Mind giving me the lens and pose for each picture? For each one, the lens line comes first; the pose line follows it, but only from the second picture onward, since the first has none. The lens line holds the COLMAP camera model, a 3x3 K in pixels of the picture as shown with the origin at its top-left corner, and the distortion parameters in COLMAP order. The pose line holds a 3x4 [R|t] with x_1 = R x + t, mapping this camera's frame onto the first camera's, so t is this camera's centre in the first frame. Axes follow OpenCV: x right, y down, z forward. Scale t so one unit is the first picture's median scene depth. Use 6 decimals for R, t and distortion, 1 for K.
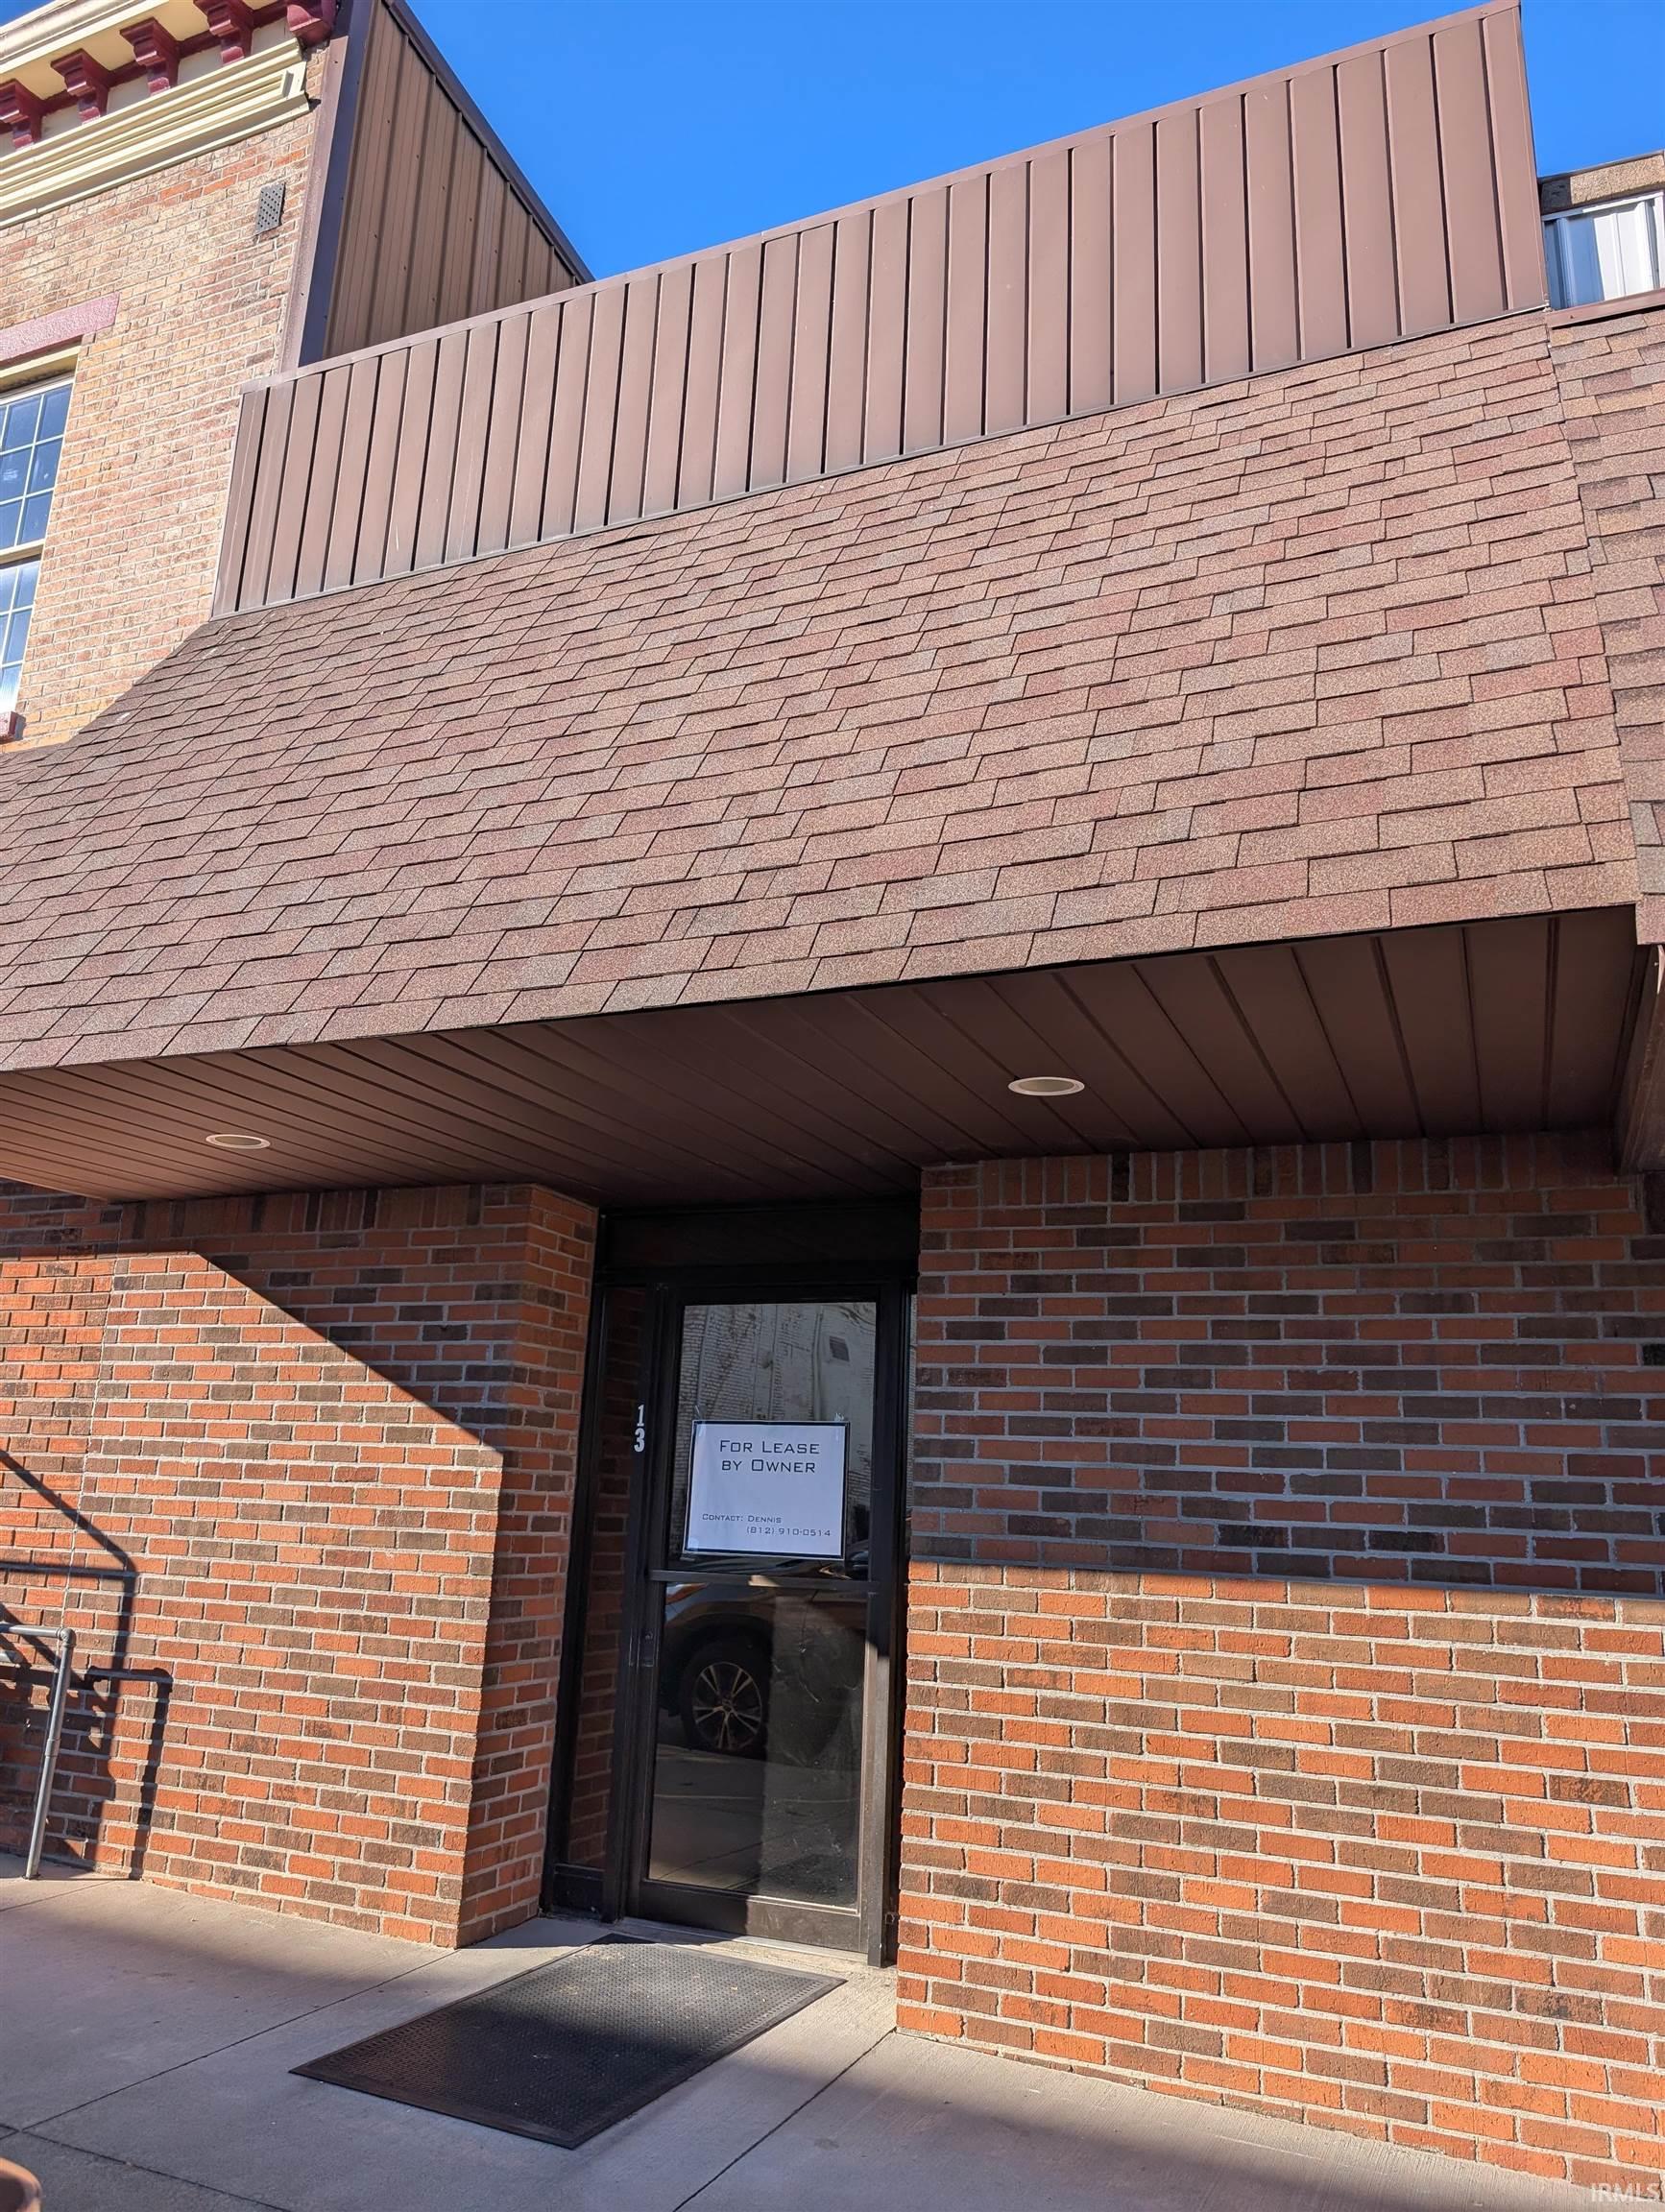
lens RADIAL K [[1554.1, 0, 833.4], [0, 1554.1, 1106.5], [0, 0, 1]] dist [0.017727, -0.013488]
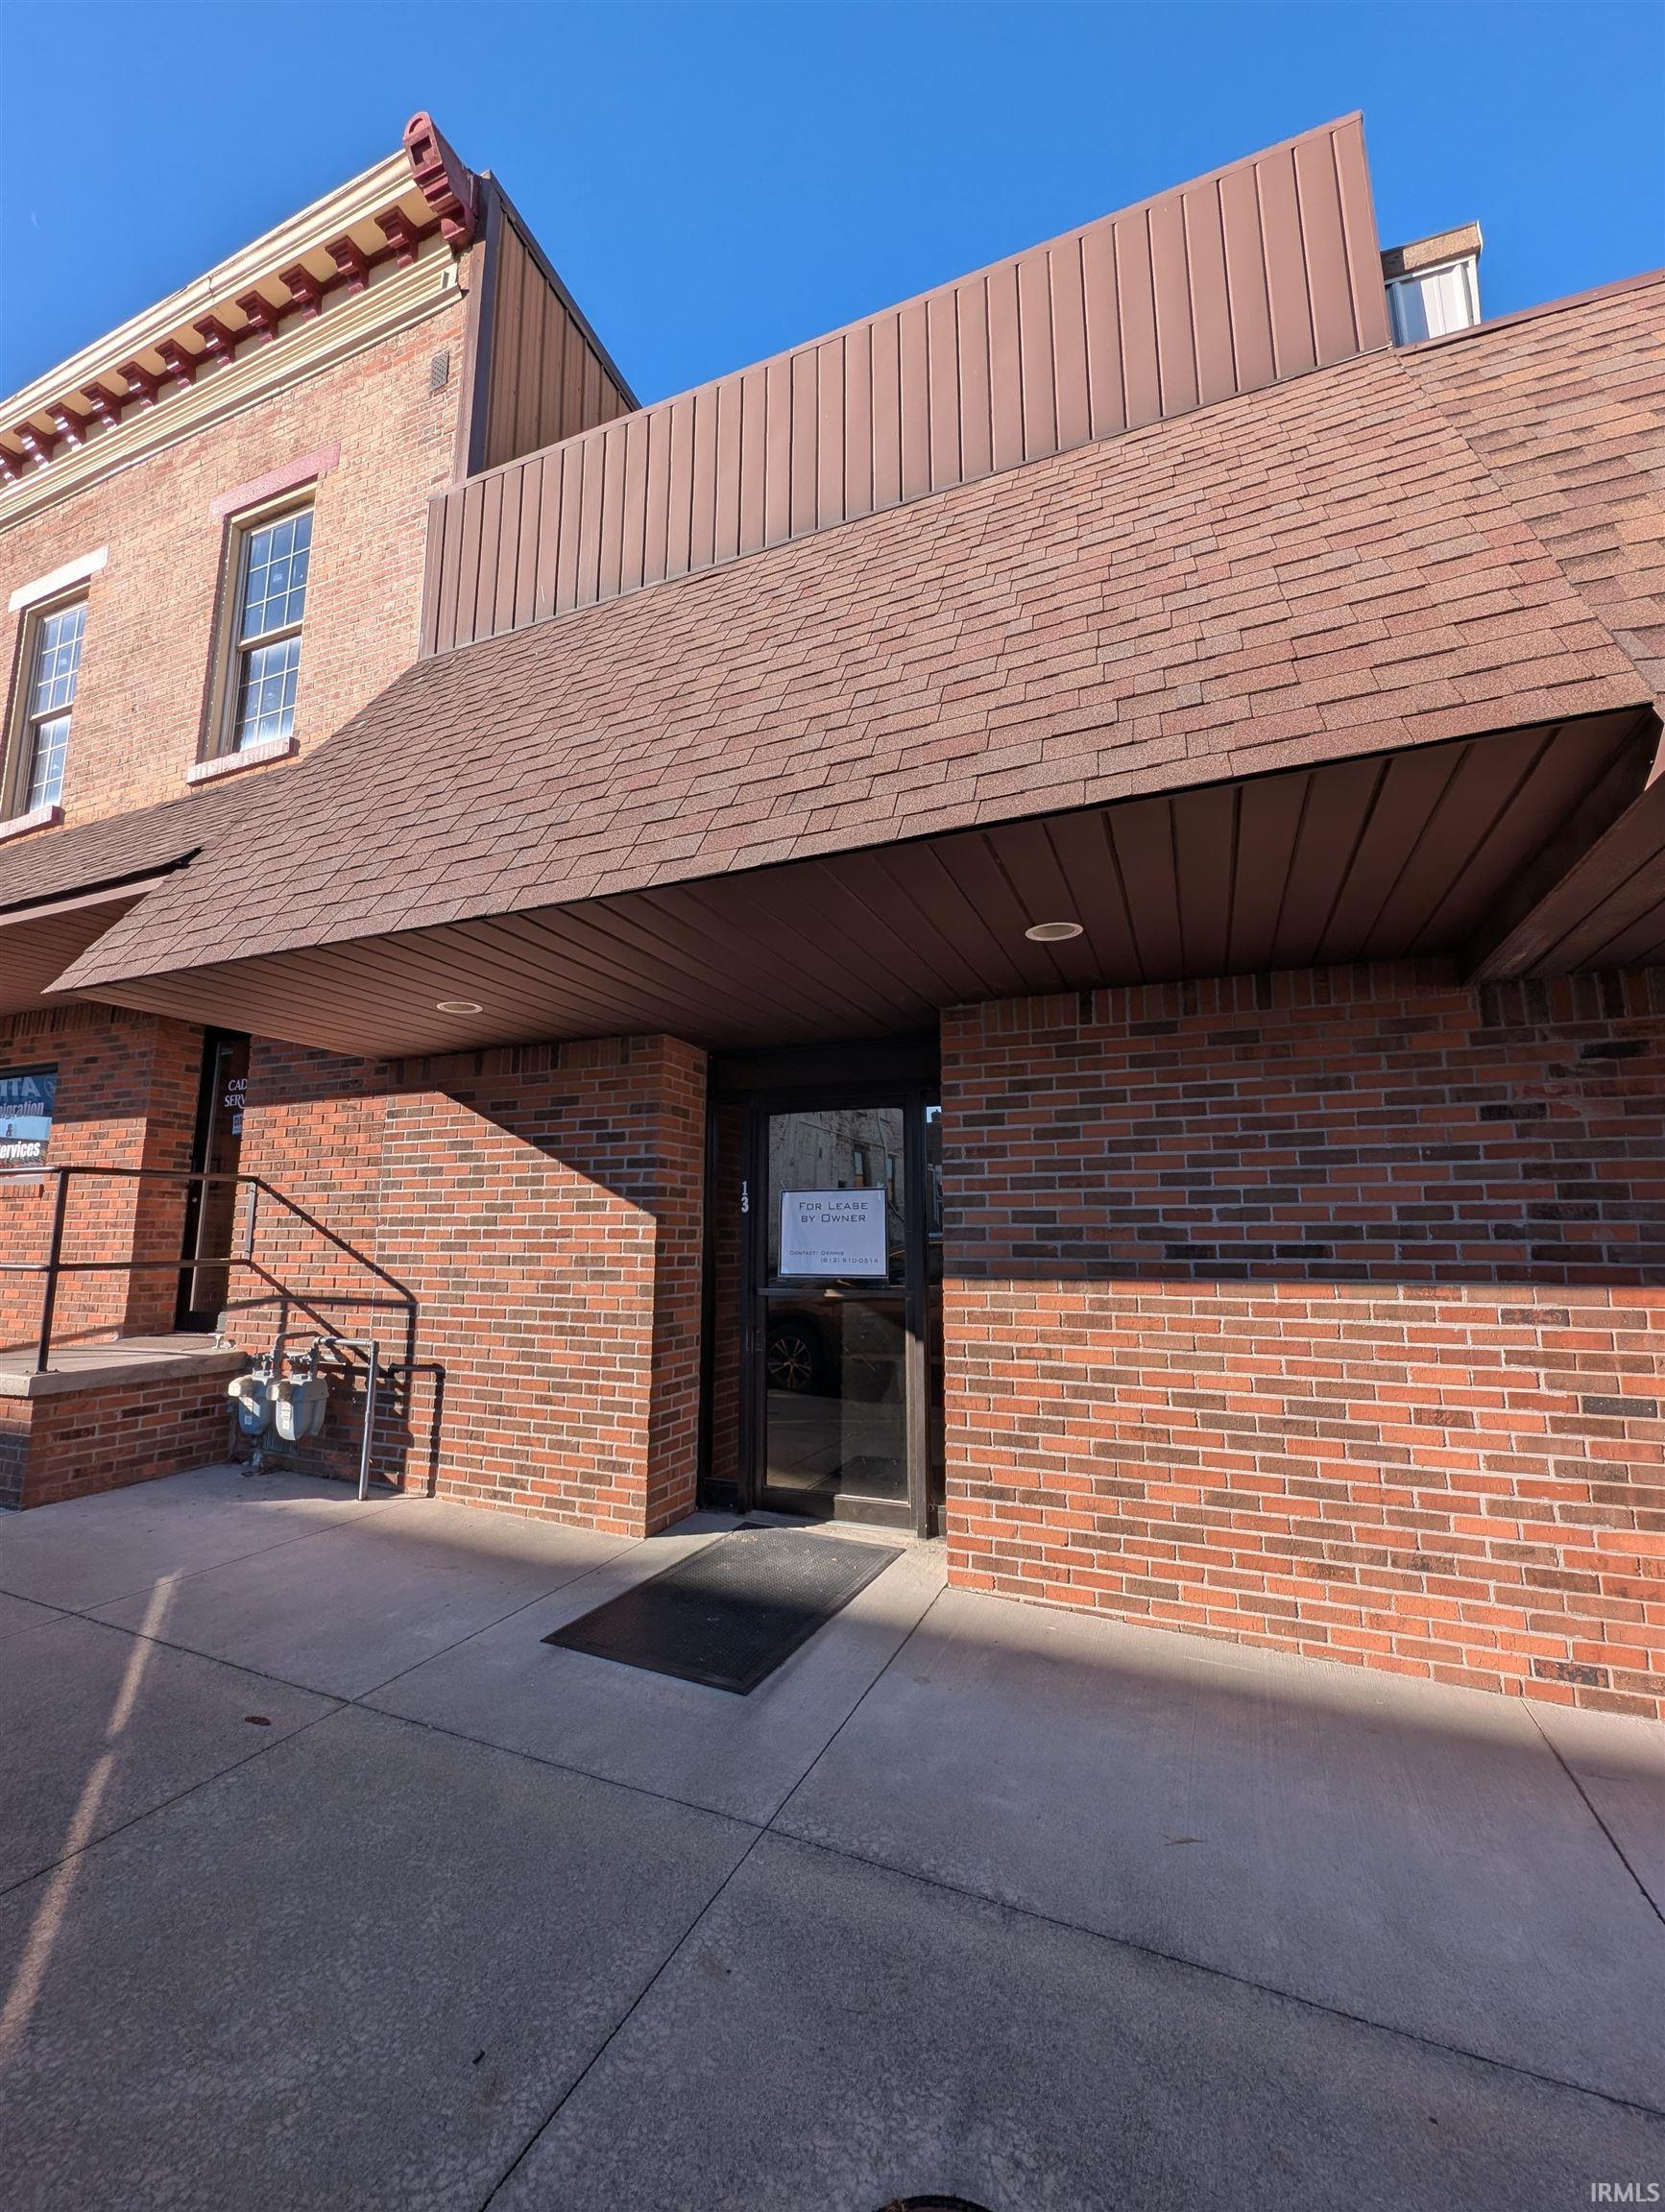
lens RADIAL K [[903.5, 0, 827.9], [0, 903.5, 1102.7], [0, 0, 1]] dist [-0.001930, 0.000165]
pose [[0.999303, -0.036528, 0.007698, -0.058368], [0.035592, 0.994478, 0.098728, 0.042011], [-0.011262, -0.098385, 0.995085, 0.176160]]
